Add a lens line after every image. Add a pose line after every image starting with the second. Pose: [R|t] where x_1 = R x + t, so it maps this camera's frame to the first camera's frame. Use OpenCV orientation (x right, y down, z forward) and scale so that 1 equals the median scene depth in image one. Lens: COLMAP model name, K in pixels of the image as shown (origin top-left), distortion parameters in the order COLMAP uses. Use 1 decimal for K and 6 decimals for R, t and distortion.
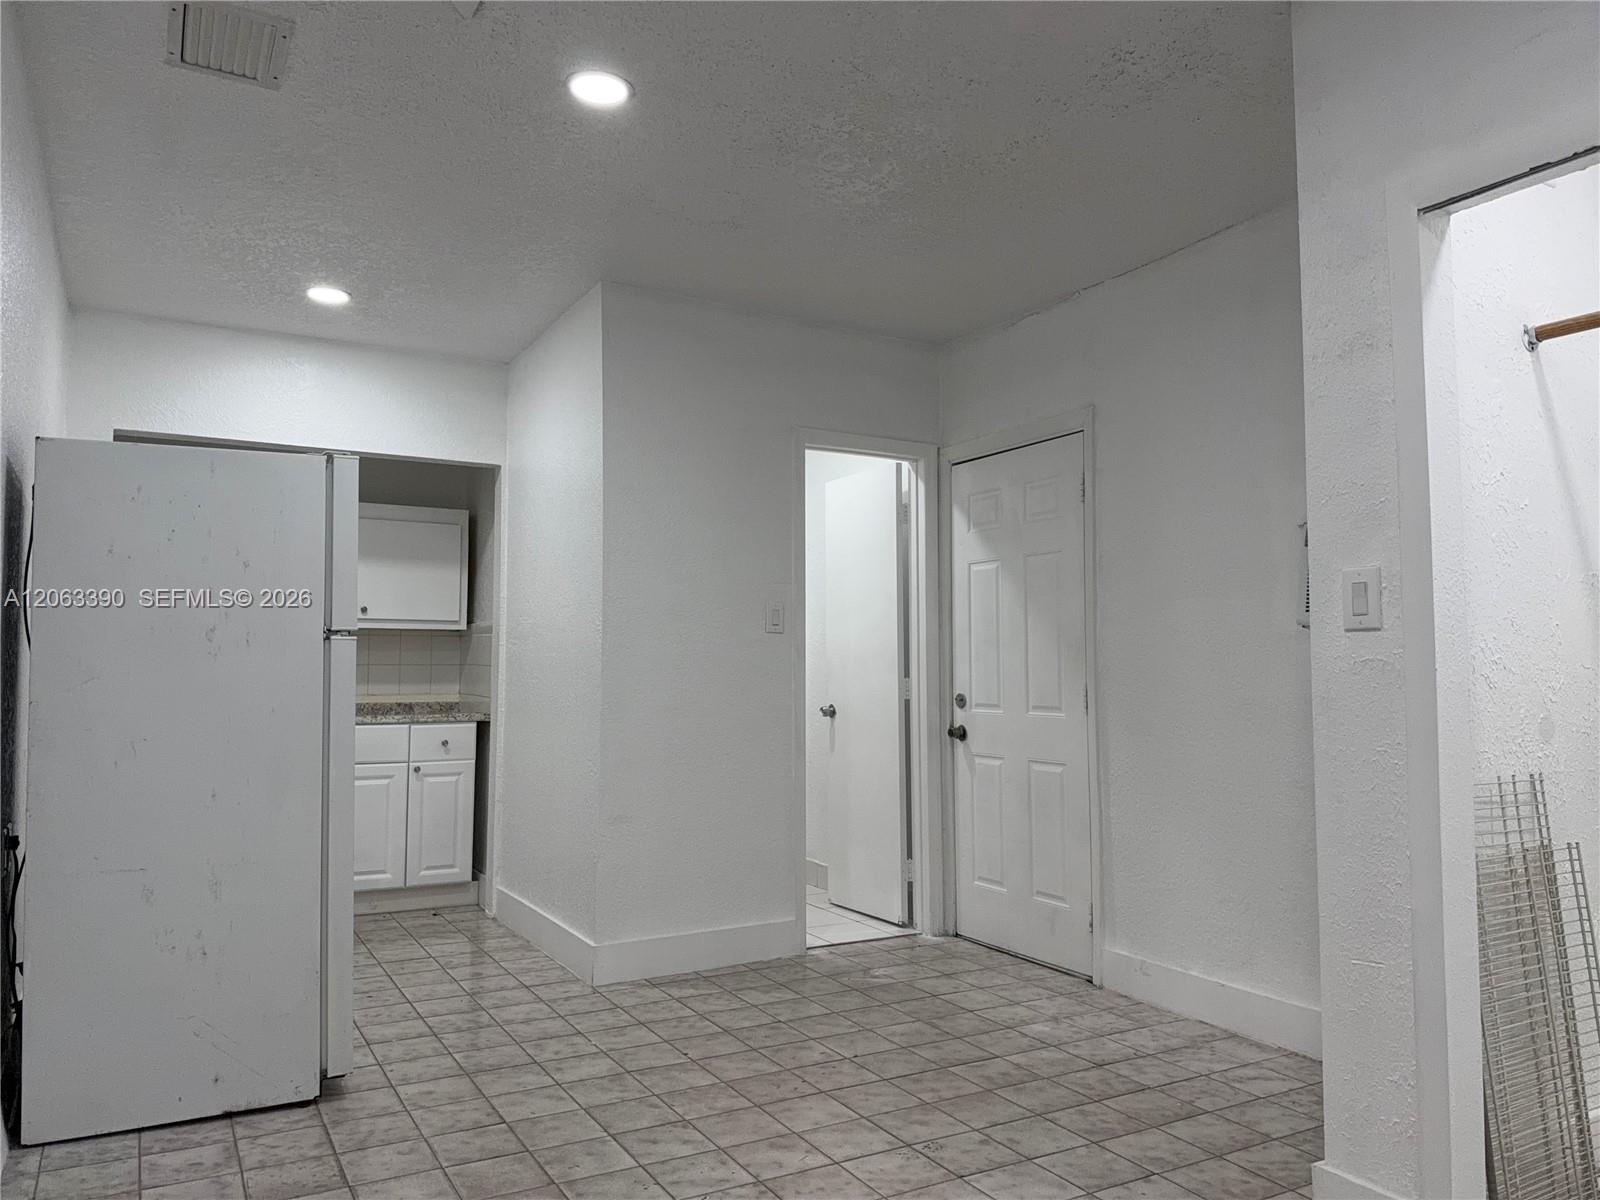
lens RADIAL K [[1168.2, 0, 798.9], [0, 1168.2, 591.4], [0, 0, 1]] dist [0.029570, -0.045279]
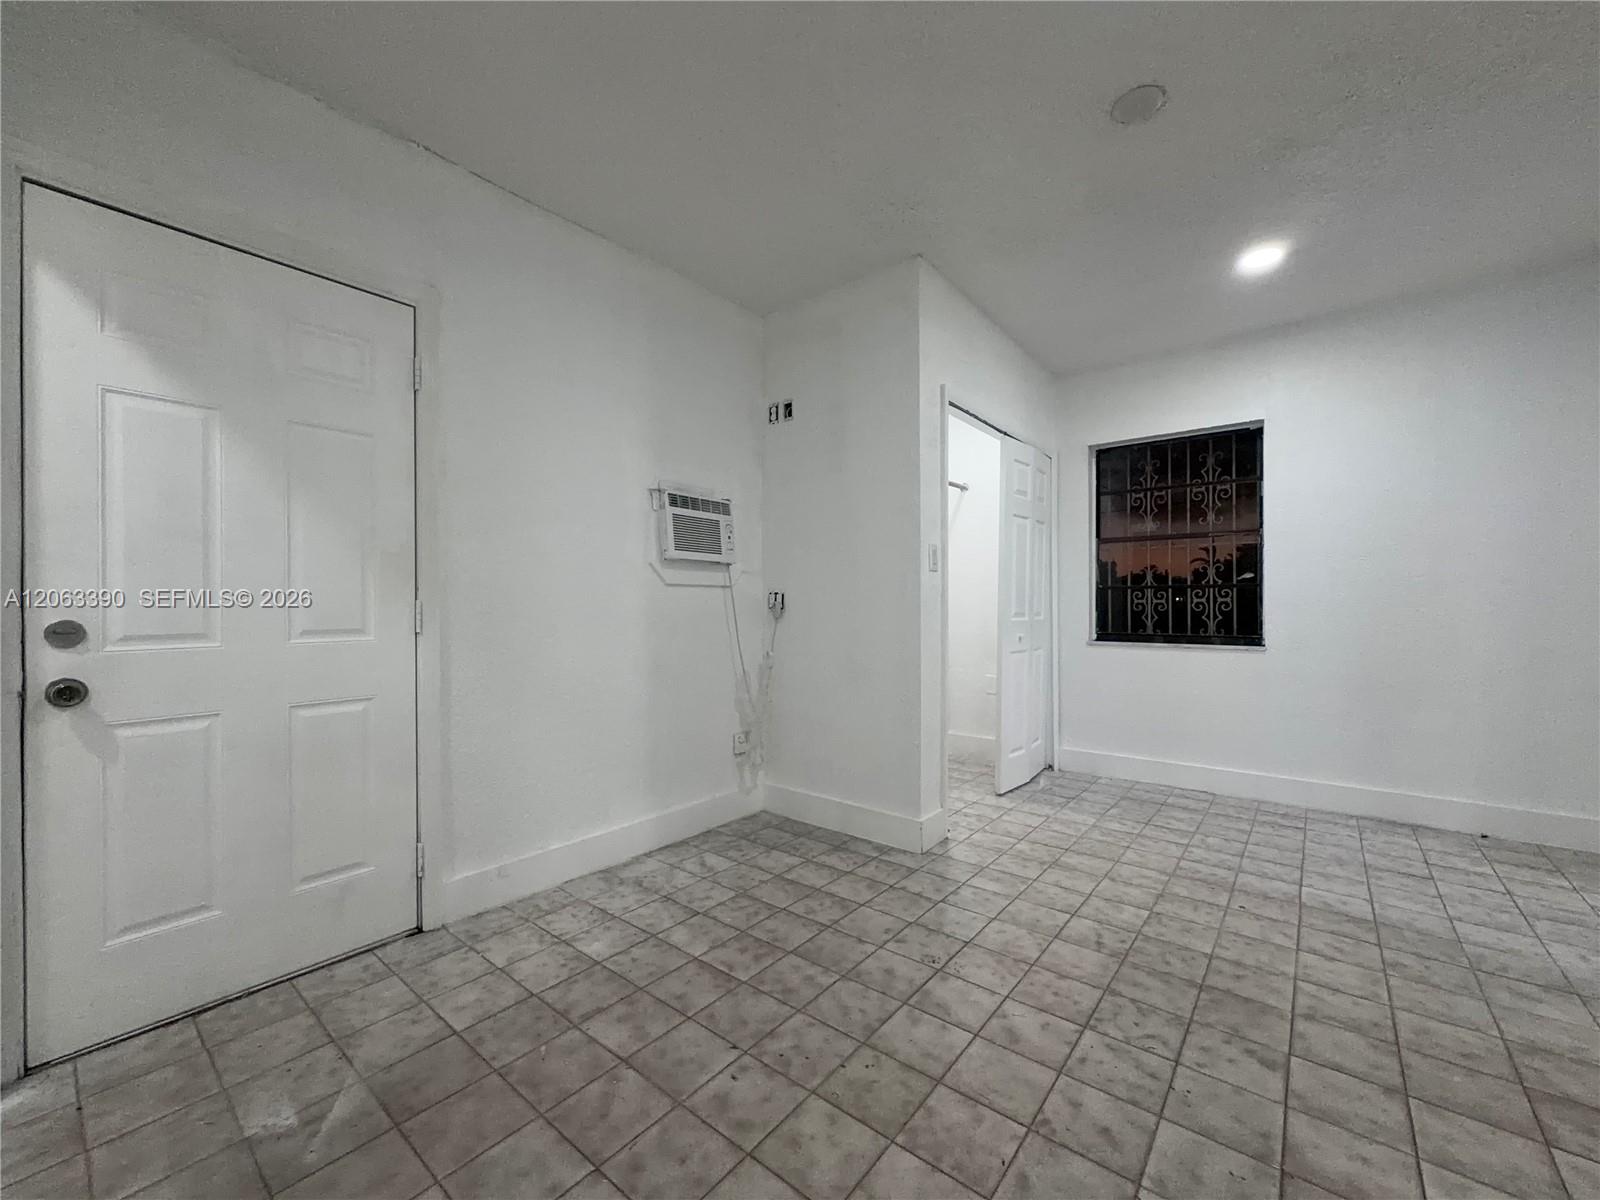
lens RADIAL K [[639.1, 0, 801.0], [0, 639.1, 615.5], [0, 0, 1]] dist [0.000800, 0.000510]
pose [[-0.367361, -0.015746, 0.929945, -0.396039], [-0.059950, 0.998178, -0.006781, 0.100065], [-0.928144, -0.058241, -0.367635, 1.190390]]
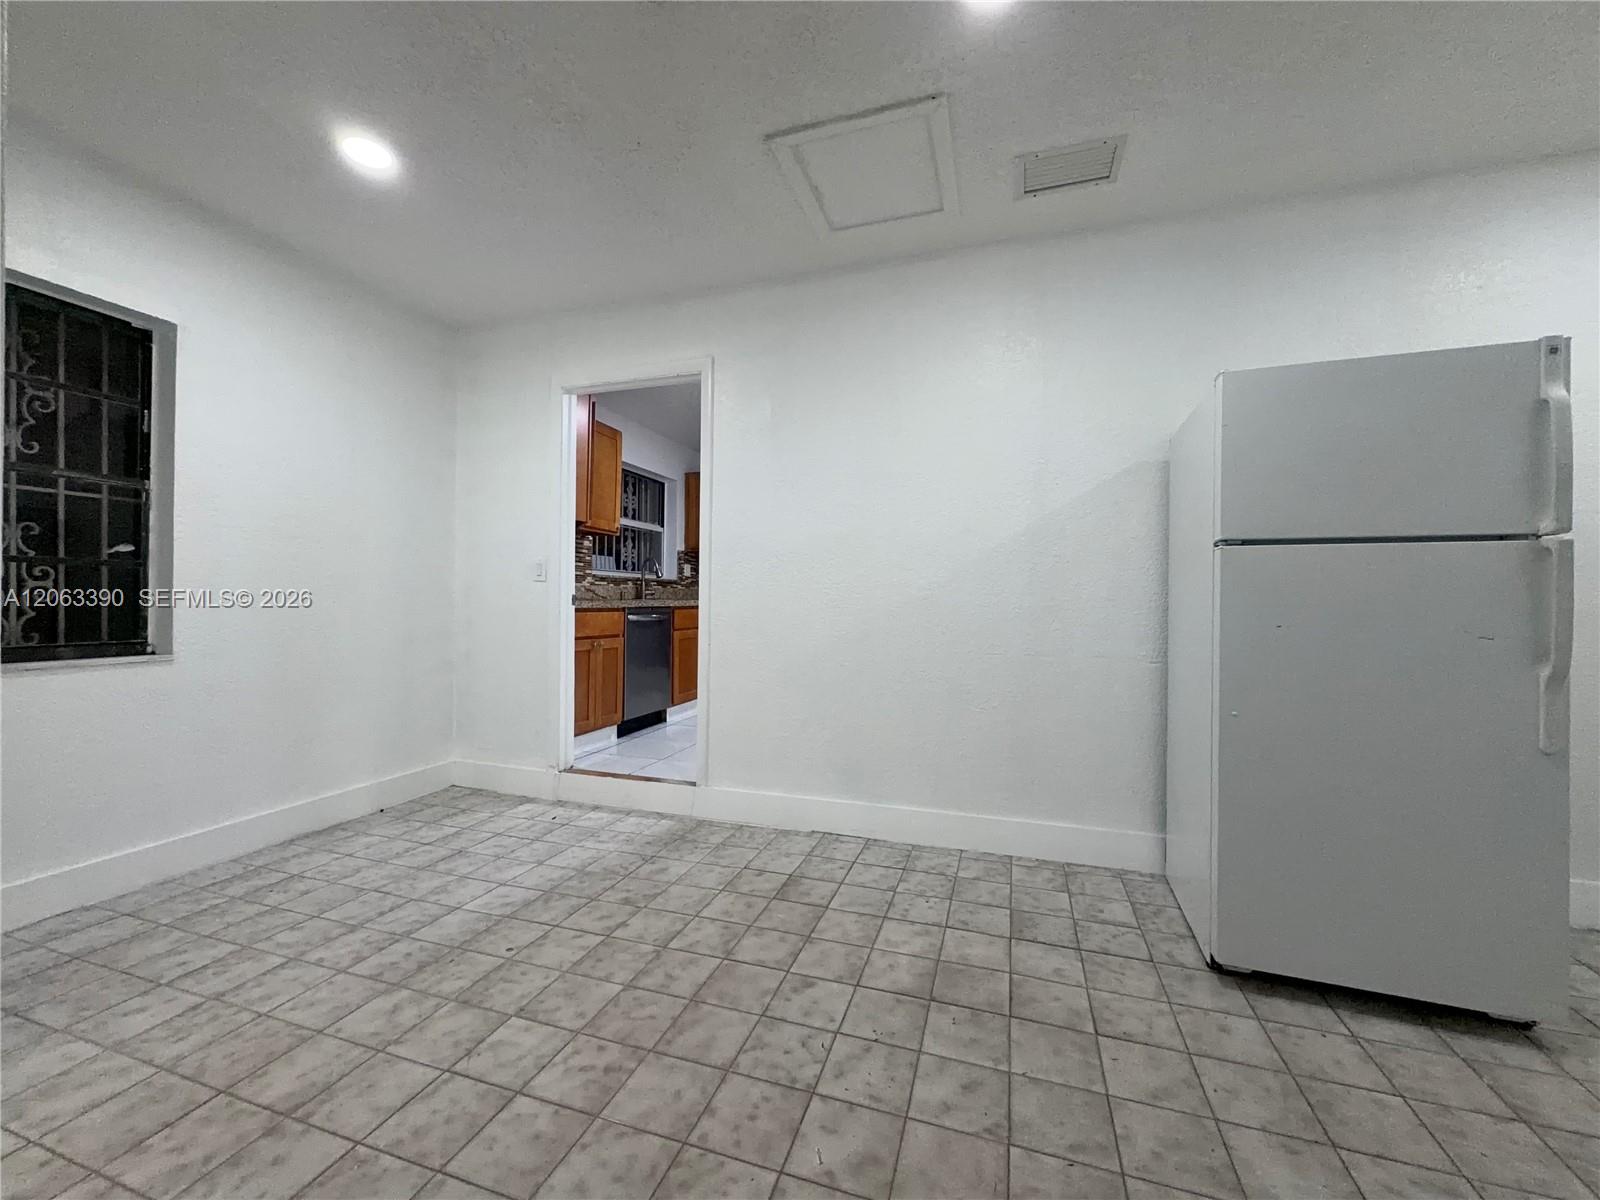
lens RADIAL K [[639.1, 0, 800.7], [0, 639.1, 601.1], [0, 0, 1]] dist [0.000800, 0.000510]
pose [[-0.739414, -0.008661, -0.673196, 0.262971], [0.033022, 0.998247, -0.049112, 0.097449], [0.672441, -0.058544, -0.737832, 1.112607]]
